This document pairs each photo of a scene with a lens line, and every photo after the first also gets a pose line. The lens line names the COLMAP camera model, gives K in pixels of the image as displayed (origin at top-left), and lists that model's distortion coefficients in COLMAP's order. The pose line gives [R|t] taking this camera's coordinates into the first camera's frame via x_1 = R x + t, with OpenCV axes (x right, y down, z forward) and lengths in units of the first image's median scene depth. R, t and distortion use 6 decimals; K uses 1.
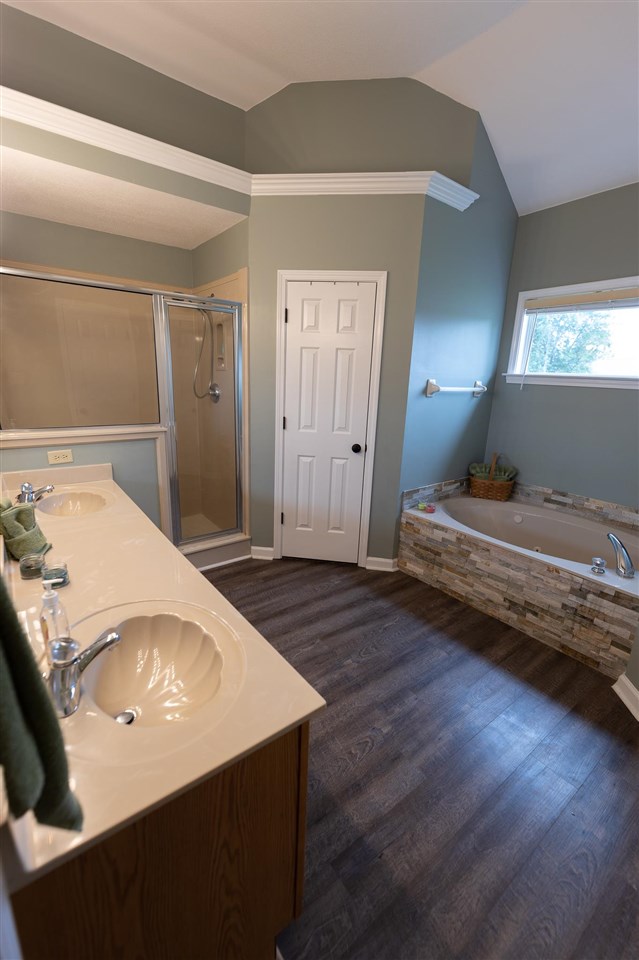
lens RADIAL K [[400.7, 0, 316.4], [0, 400.7, 478.2], [0, 0, 1]] dist [0.000533, -0.000710]
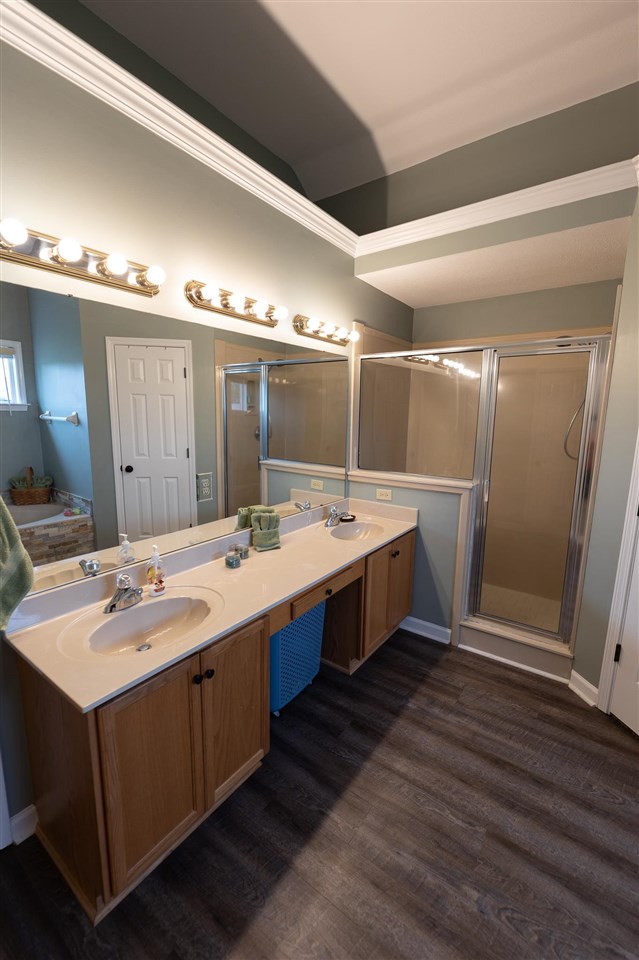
lens RADIAL K [[401.6, 0, 320.6], [0, 401.6, 479.1], [0, 0, 1]] dist [-0.001162, -0.000541]
pose [[0.299271, 0.124395, -0.946025, 0.410372], [-0.243941, 0.968491, 0.050179, -0.100913], [0.922458, 0.215757, 0.320186, 0.369115]]
